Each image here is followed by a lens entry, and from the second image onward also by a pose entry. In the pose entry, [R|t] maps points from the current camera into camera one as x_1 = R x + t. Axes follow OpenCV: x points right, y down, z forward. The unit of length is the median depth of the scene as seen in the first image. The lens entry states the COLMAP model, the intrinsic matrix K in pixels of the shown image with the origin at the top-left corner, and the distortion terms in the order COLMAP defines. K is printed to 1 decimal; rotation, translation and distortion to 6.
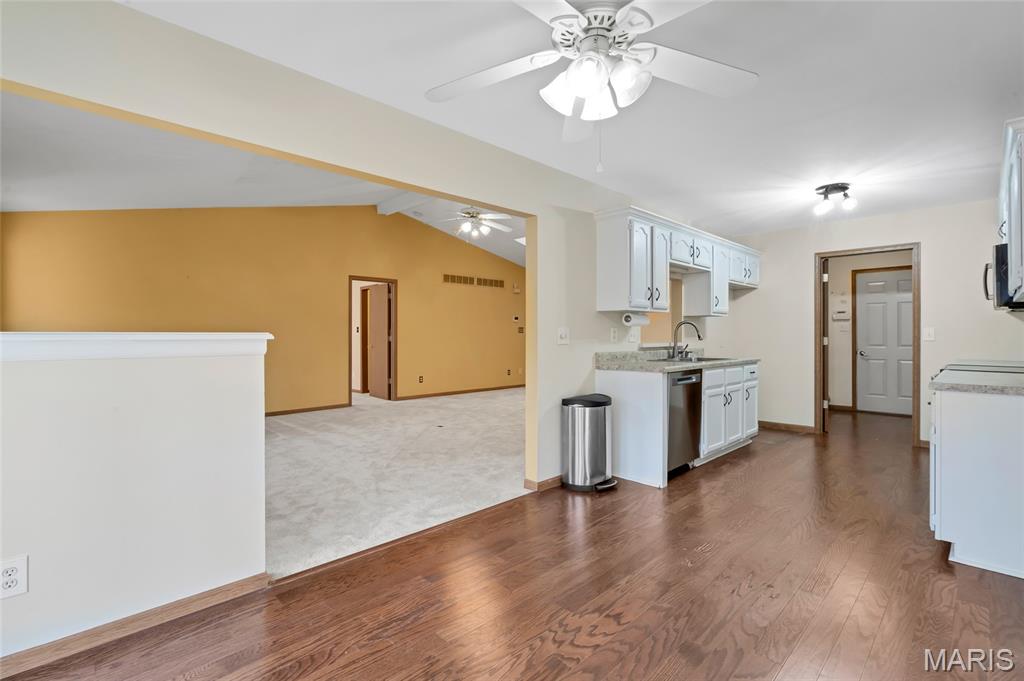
lens RADIAL K [[468.8, 0, 511.7], [0, 468.8, 335.3], [0, 0, 1]] dist [-0.001116, 0.001686]
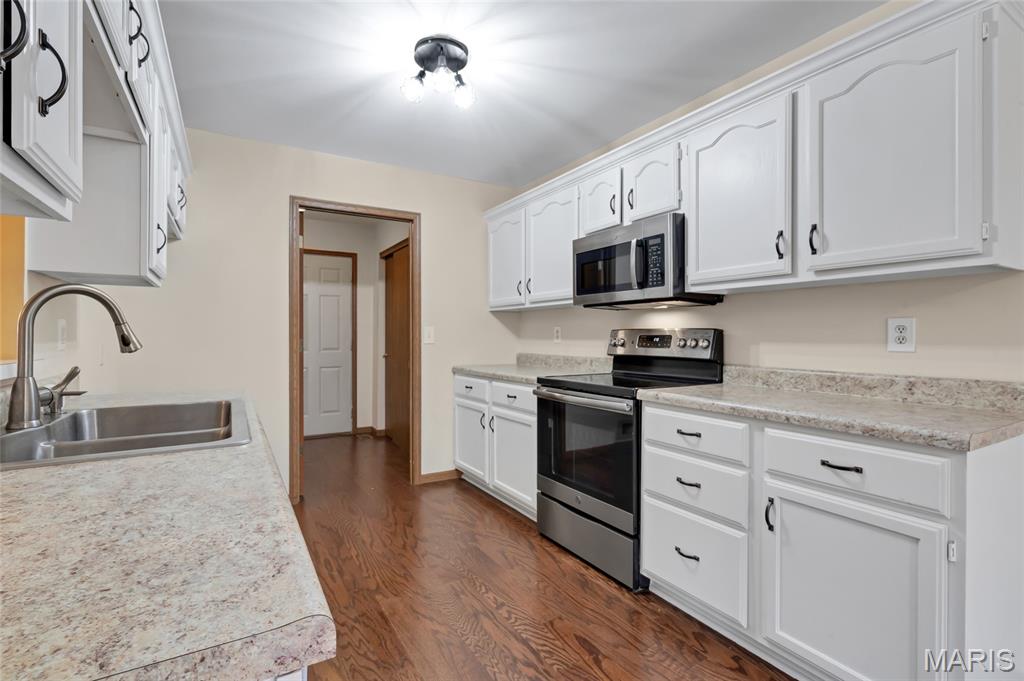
lens RADIAL K [[468.8, 0, 505.4], [0, 468.8, 338.8], [0, 0, 1]] dist [-0.001116, 0.001686]
pose [[0.238656, -0.003962, 0.971096, 0.173176], [0.000335, 0.999992, 0.003998, -0.000002], [-0.971104, -0.000629, 0.238655, 0.712615]]
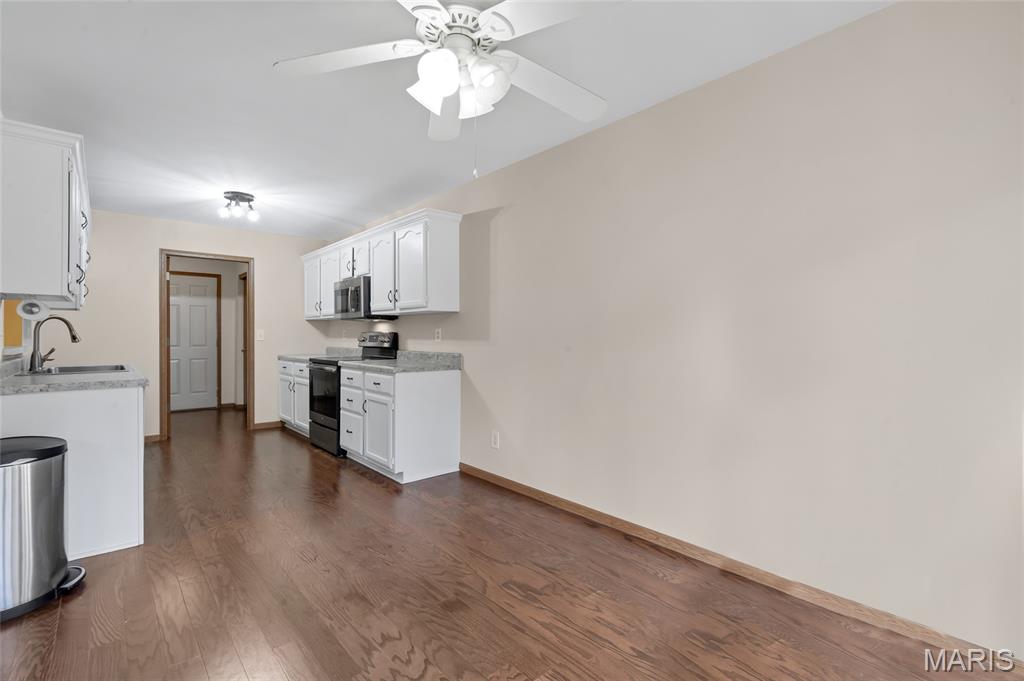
lens RADIAL K [[468.8, 0, 509.0], [0, 468.8, 340.5], [0, 0, 1]] dist [-0.001116, 0.001686]
pose [[0.060138, -0.007953, 0.998158, -0.288542], [0.000239, 0.999968, 0.007953, 0.001234], [-0.998190, -0.000239, 0.060138, 0.296314]]
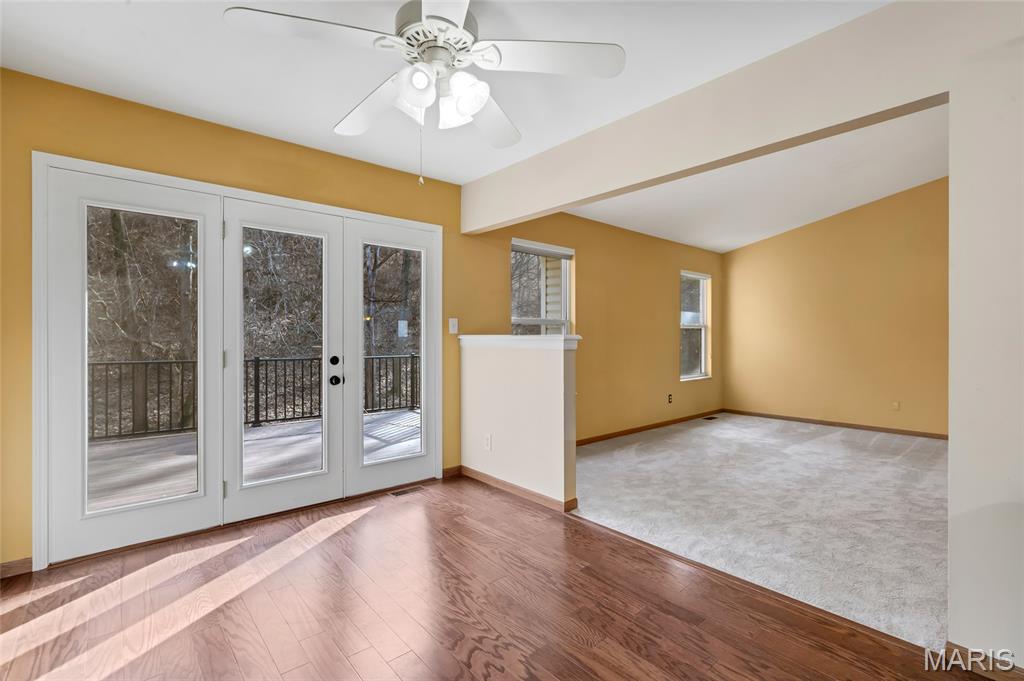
lens RADIAL K [[468.8, 0, 506.6], [0, 468.8, 339.6], [0, 0, 1]] dist [-0.001116, 0.001686]
pose [[-0.067899, 0.007658, -0.997663, 0.425664], [-0.000944, 0.999970, 0.007740, -0.000379], [0.997692, 0.001467, -0.067890, 0.435310]]
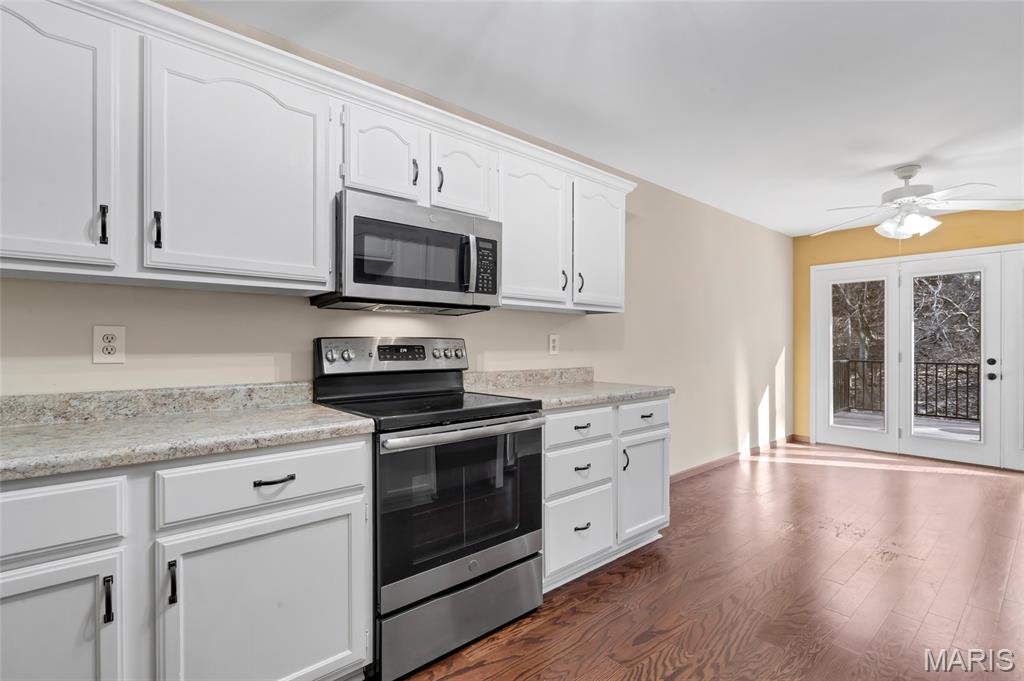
lens RADIAL K [[468.8, 0, 514.4], [0, 468.8, 349.2], [0, 0, 1]] dist [-0.001116, 0.001686]
pose [[-0.997570, 0.004162, 0.069553, 0.630434], [0.004886, 0.999936, 0.010233, -0.002411], [-0.069506, 0.010548, -0.997526, 1.137784]]
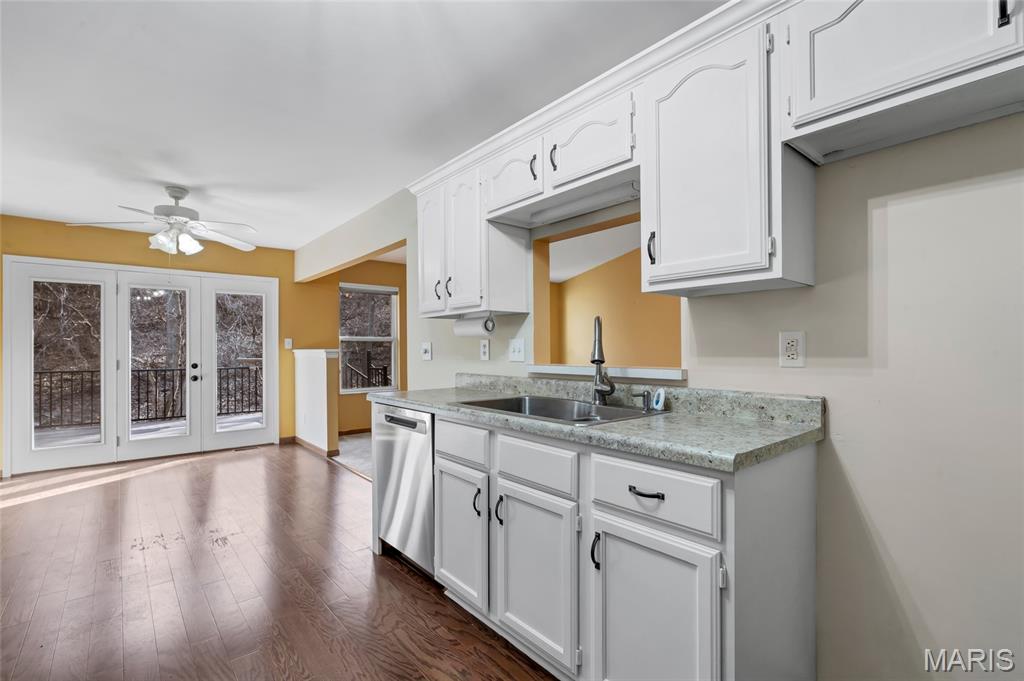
lens RADIAL K [[468.8, 0, 505.0], [0, 468.8, 346.8], [0, 0, 1]] dist [-0.001116, 0.001686]
pose [[-0.084058, -0.001645, -0.996460, 0.814469], [0.005466, 0.999983, -0.002111, -0.003358], [0.996446, -0.005625, -0.084048, 0.980101]]
